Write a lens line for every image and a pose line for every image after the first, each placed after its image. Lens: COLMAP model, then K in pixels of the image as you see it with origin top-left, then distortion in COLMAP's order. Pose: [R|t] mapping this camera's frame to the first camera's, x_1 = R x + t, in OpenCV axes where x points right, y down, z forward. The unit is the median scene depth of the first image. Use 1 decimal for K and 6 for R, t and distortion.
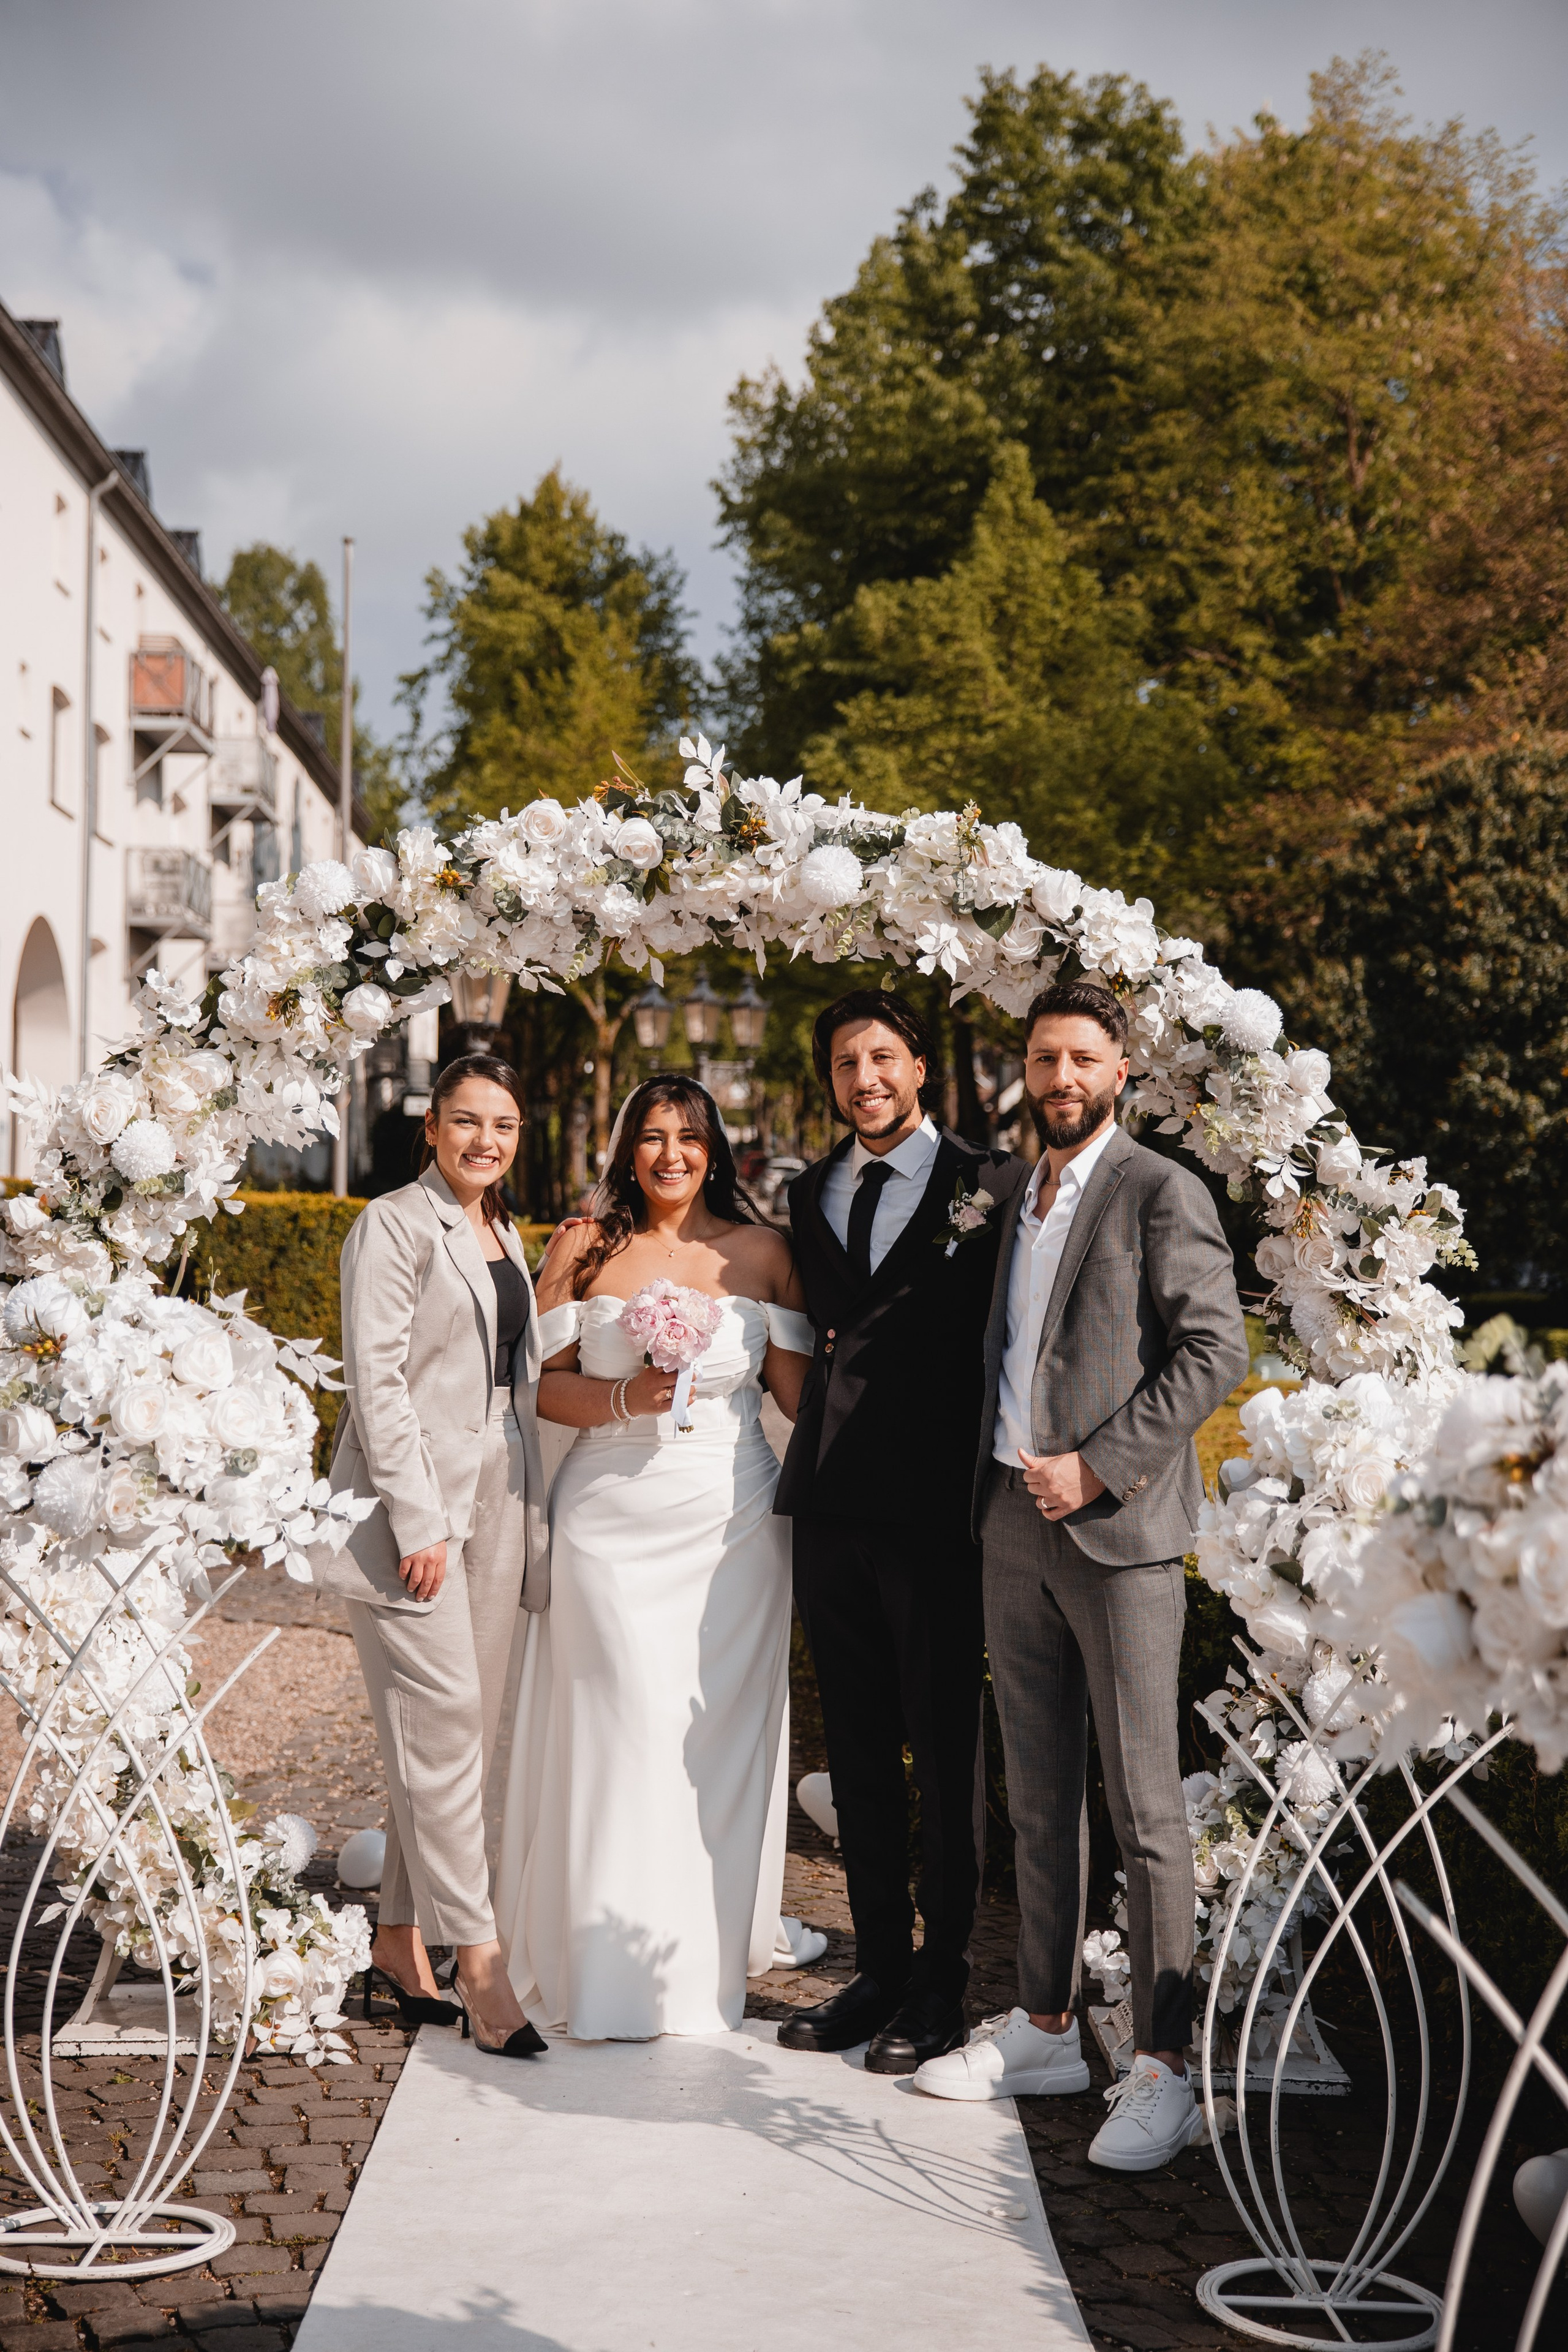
lens RADIAL K [[3153.8, 0, 778.7], [0, 3153.8, 1177.6], [0, 0, 1]] dist [0.089121, 0.105705]
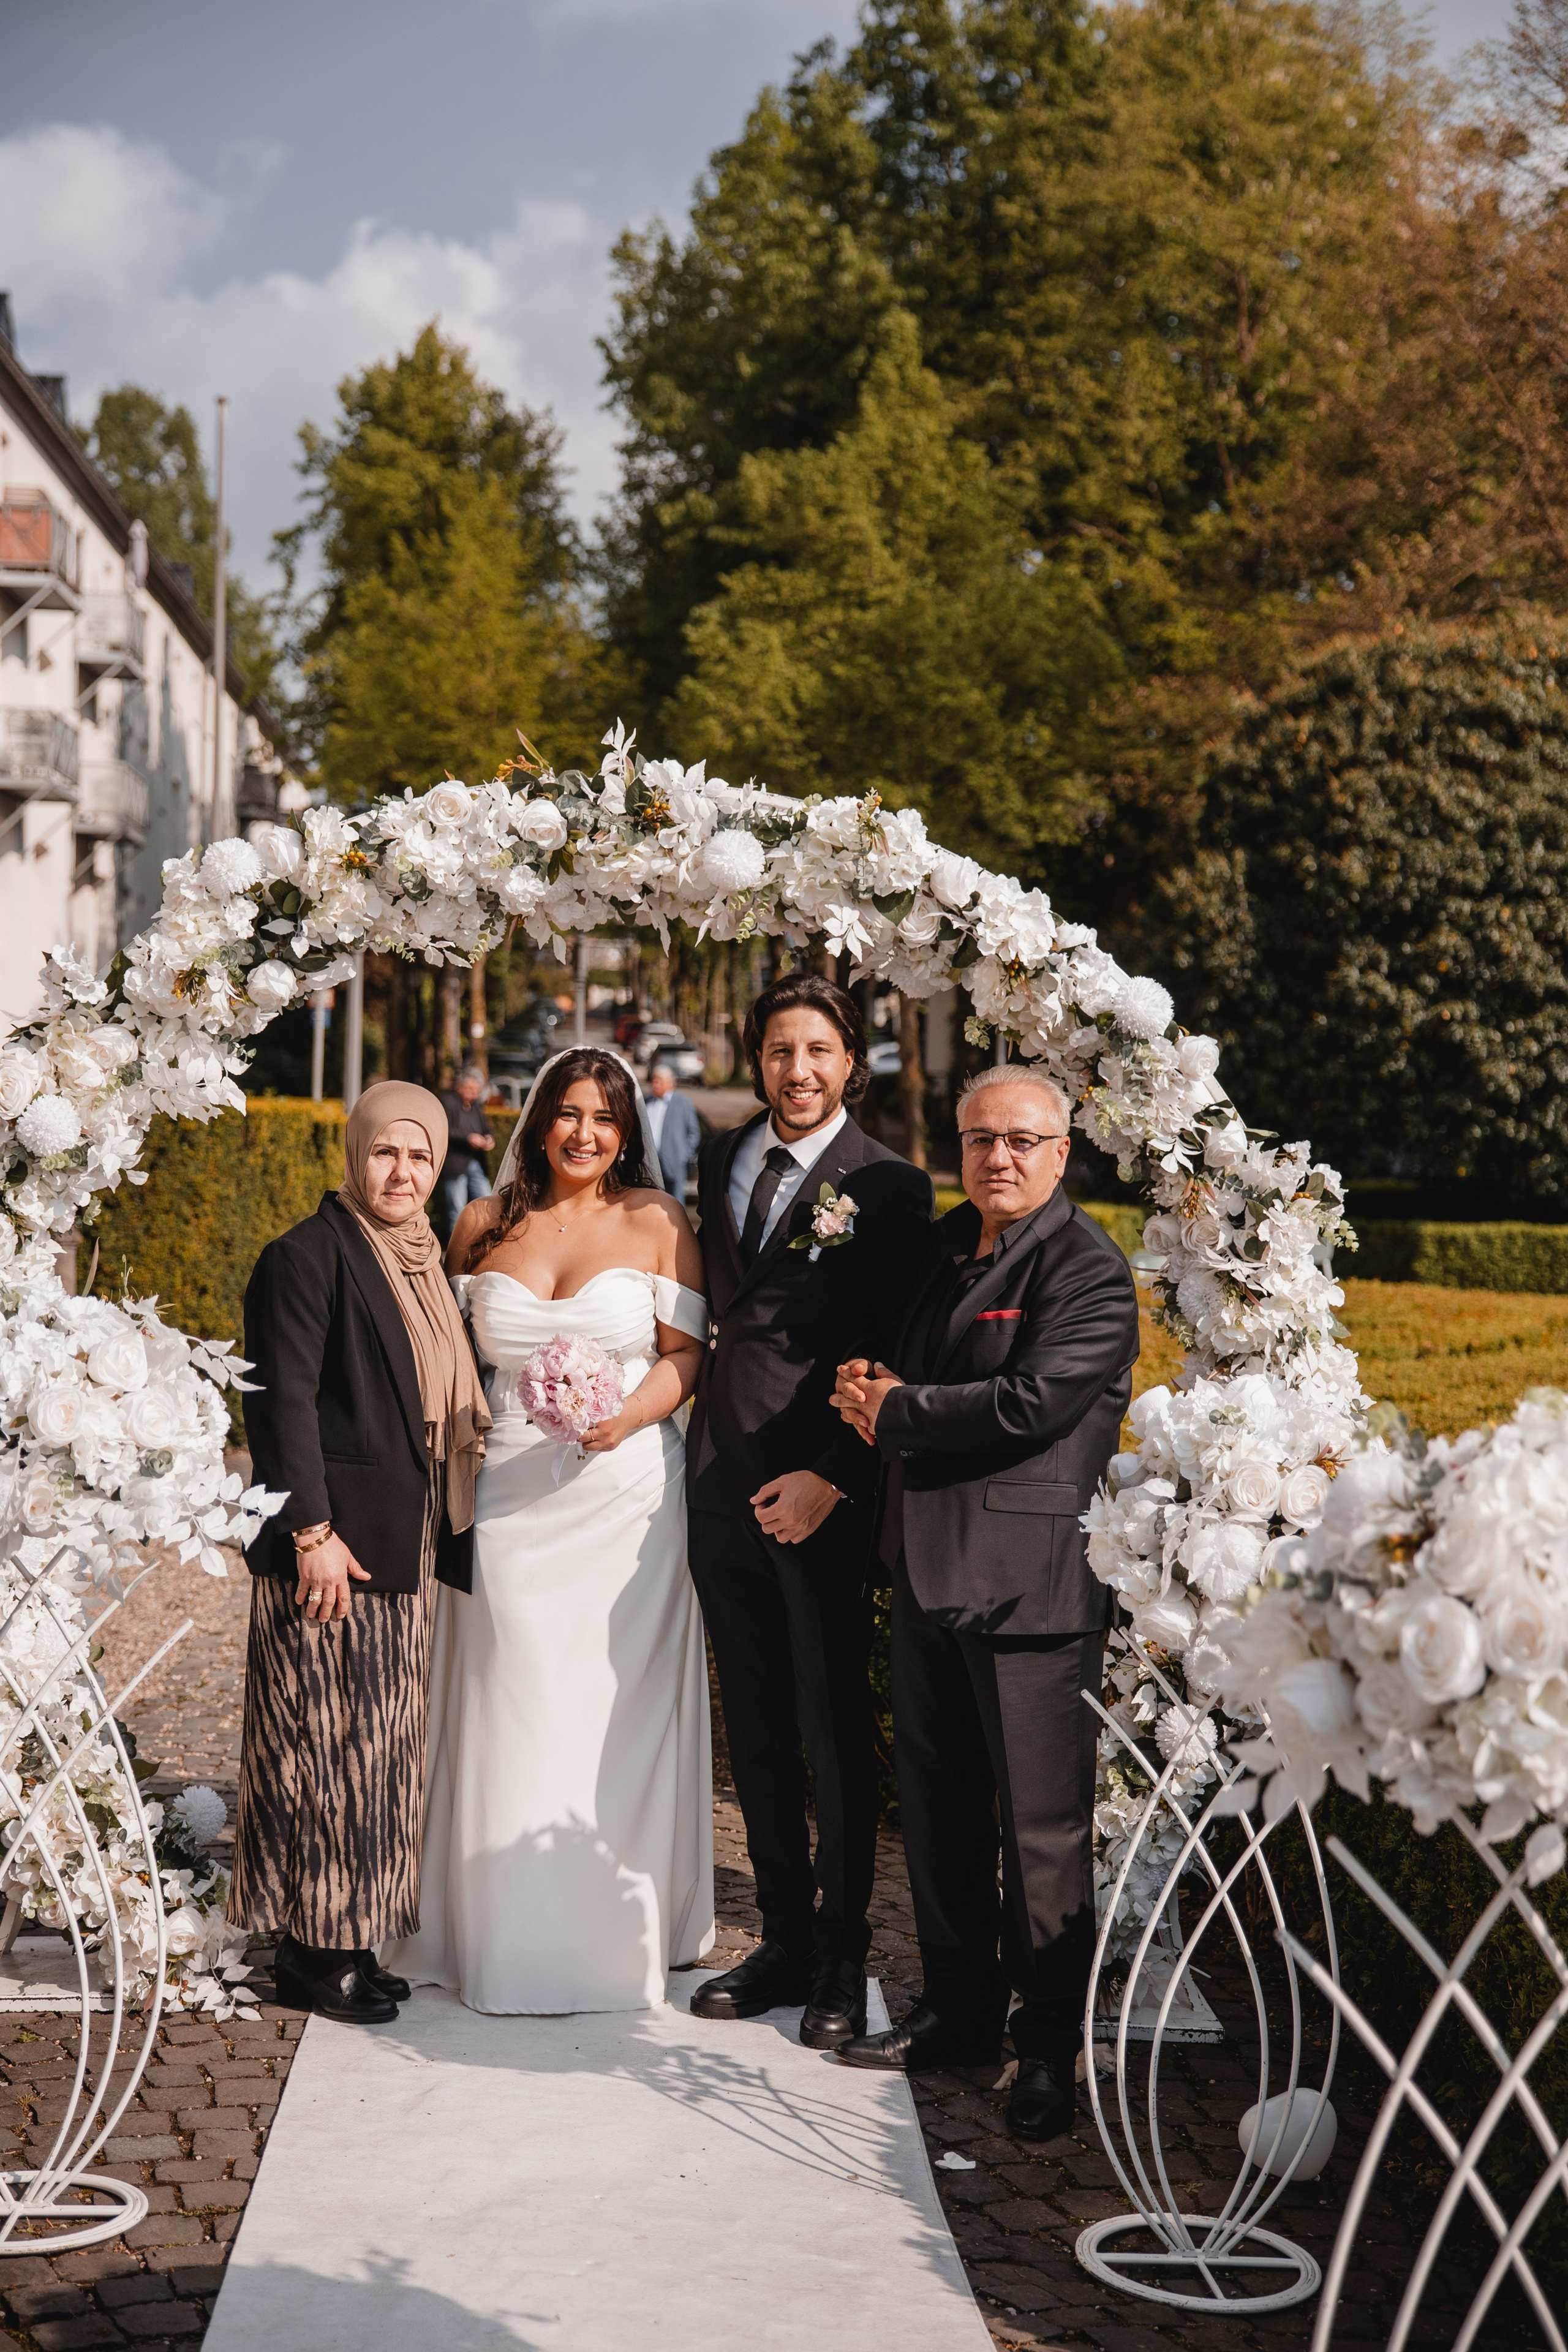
lens RADIAL K [[3174.6, 0, 784.0], [0, 3174.6, 1176.0], [0, 0, 1]] dist [0.116065, -0.016428]
pose [[0.999124, 0.007859, 0.041113, -0.008385], [-0.009612, 0.999045, 0.042628, -0.037472], [-0.040739, -0.042986, 0.998245, -0.024729]]
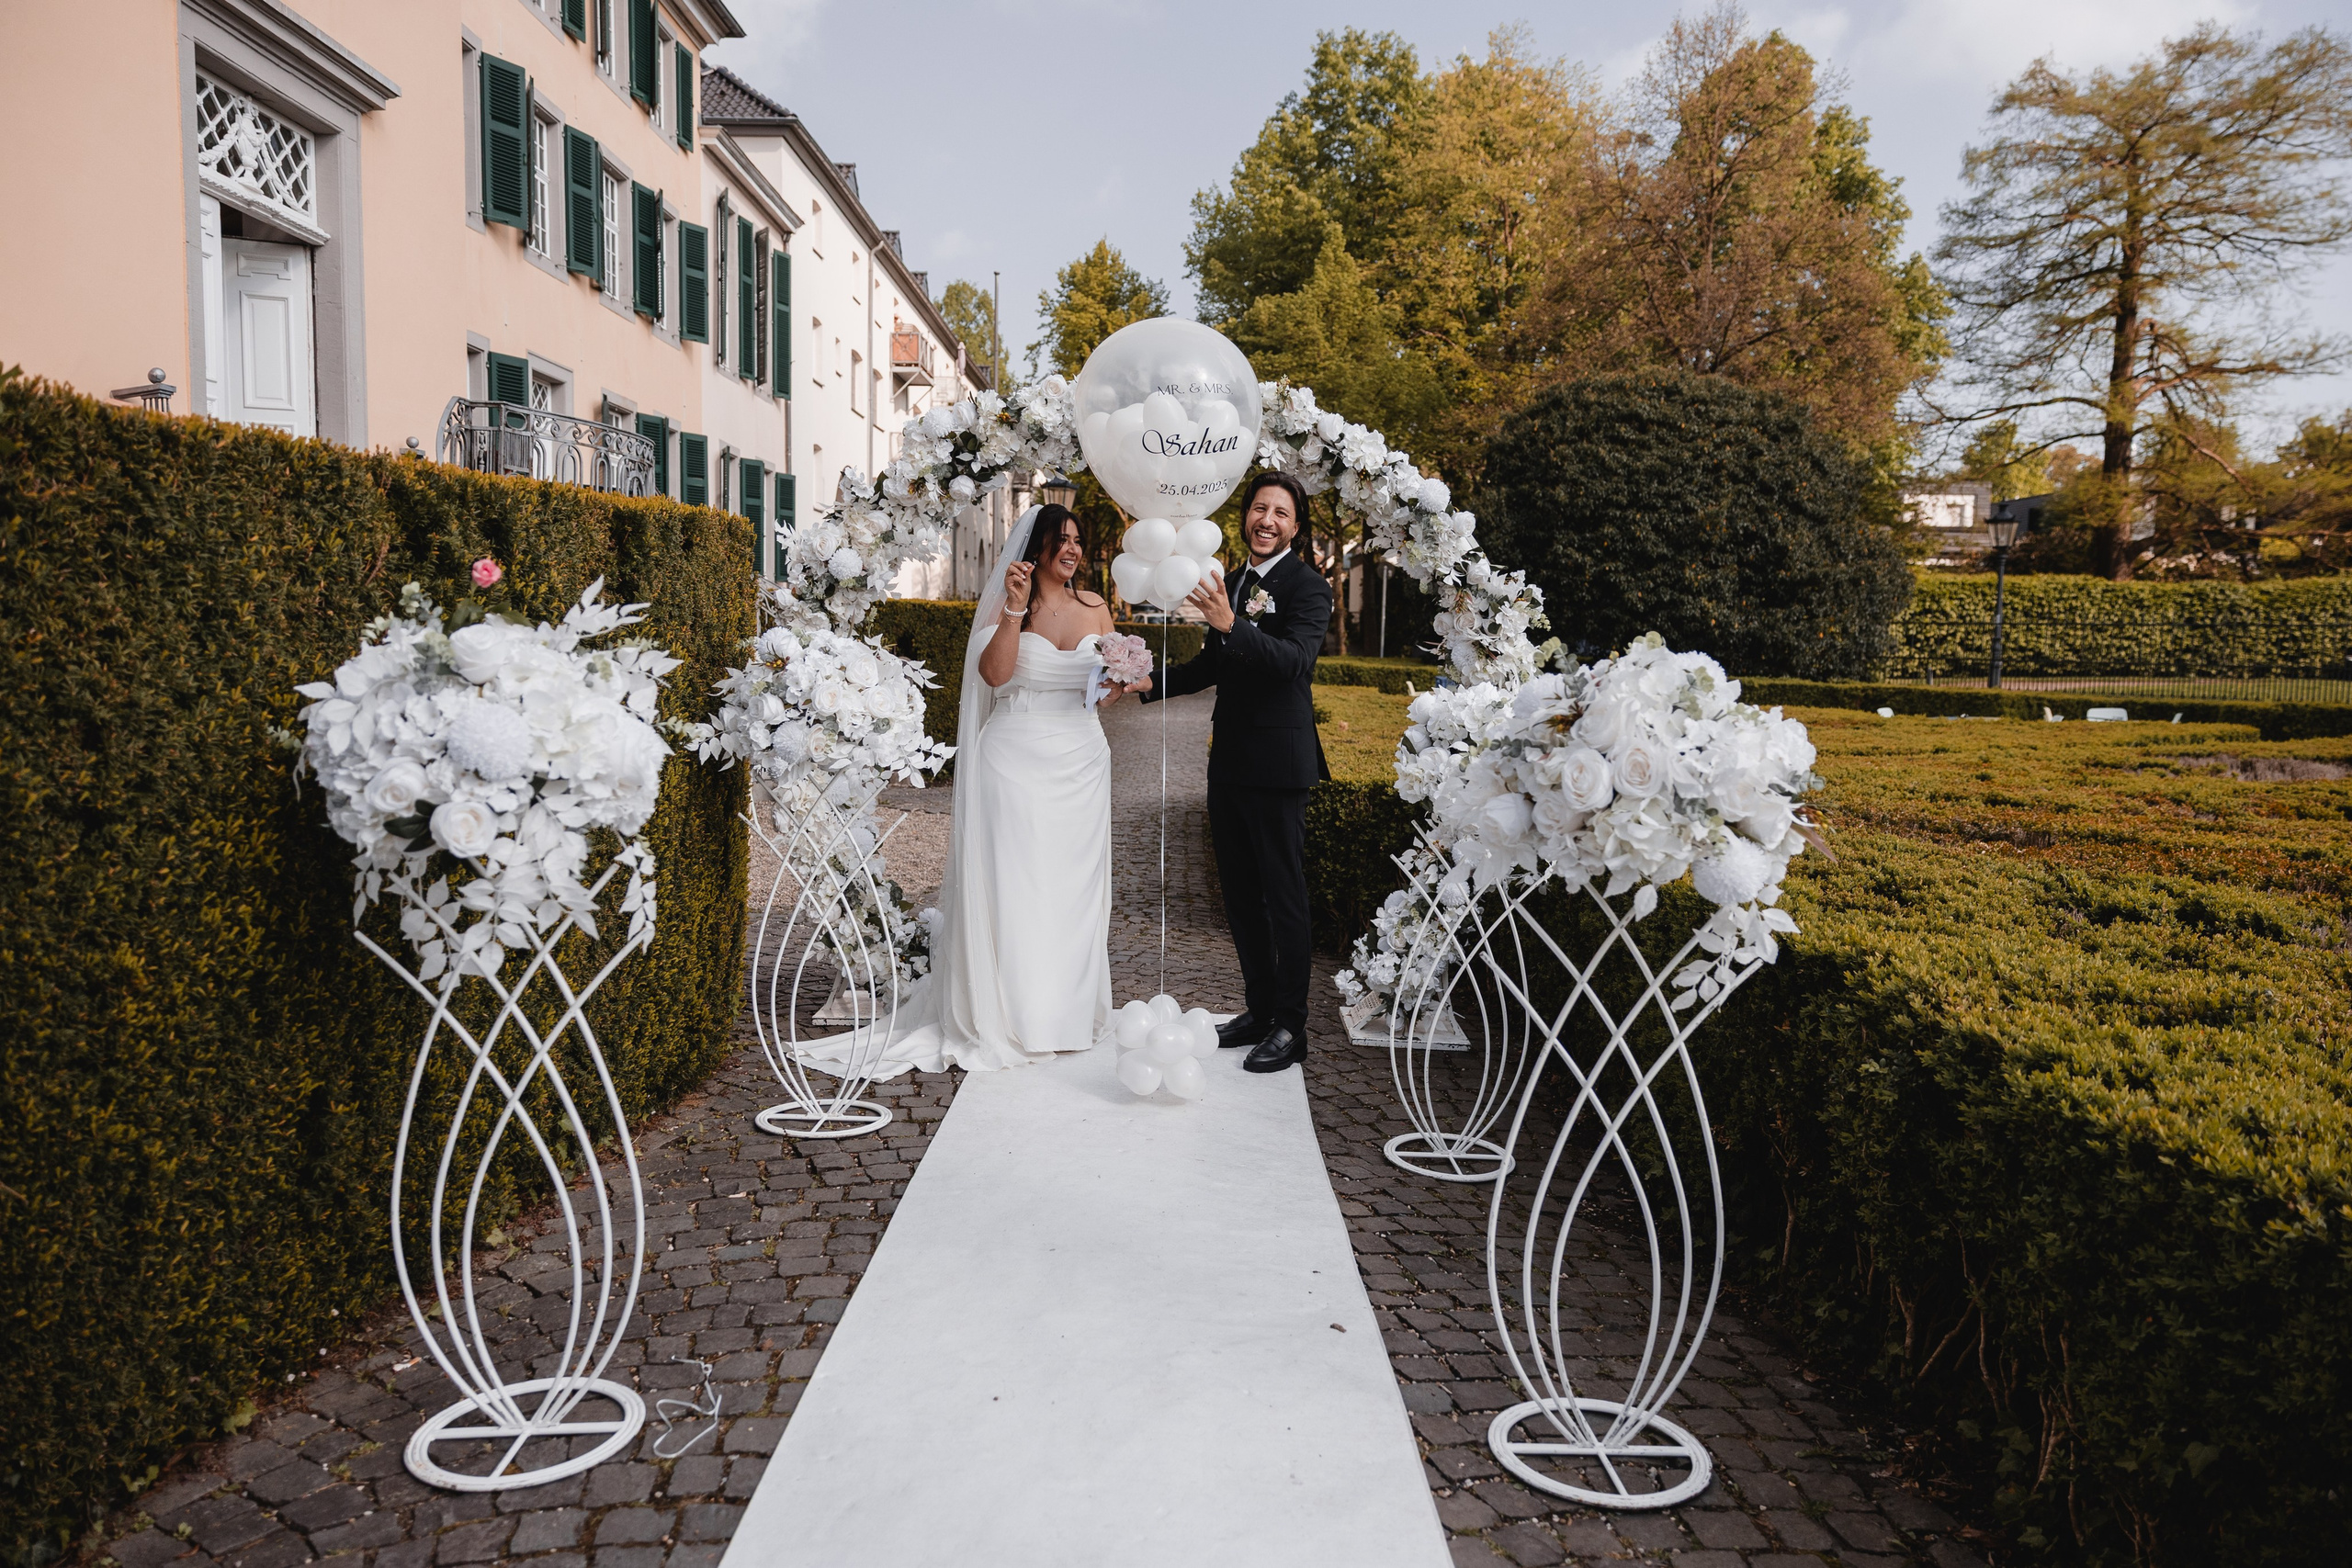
lens RADIAL K [[1539.9, 0, 1182.9], [0, 1539.9, 782.7], [0, 0, 1]] dist [-0.003578, -0.001245]
pose [[0.999742, 0.006056, -0.021891, 0.022121], [-0.003449, 0.993097, 0.117241, 0.012484], [0.022450, -0.117136, 0.992862, 0.072757]]
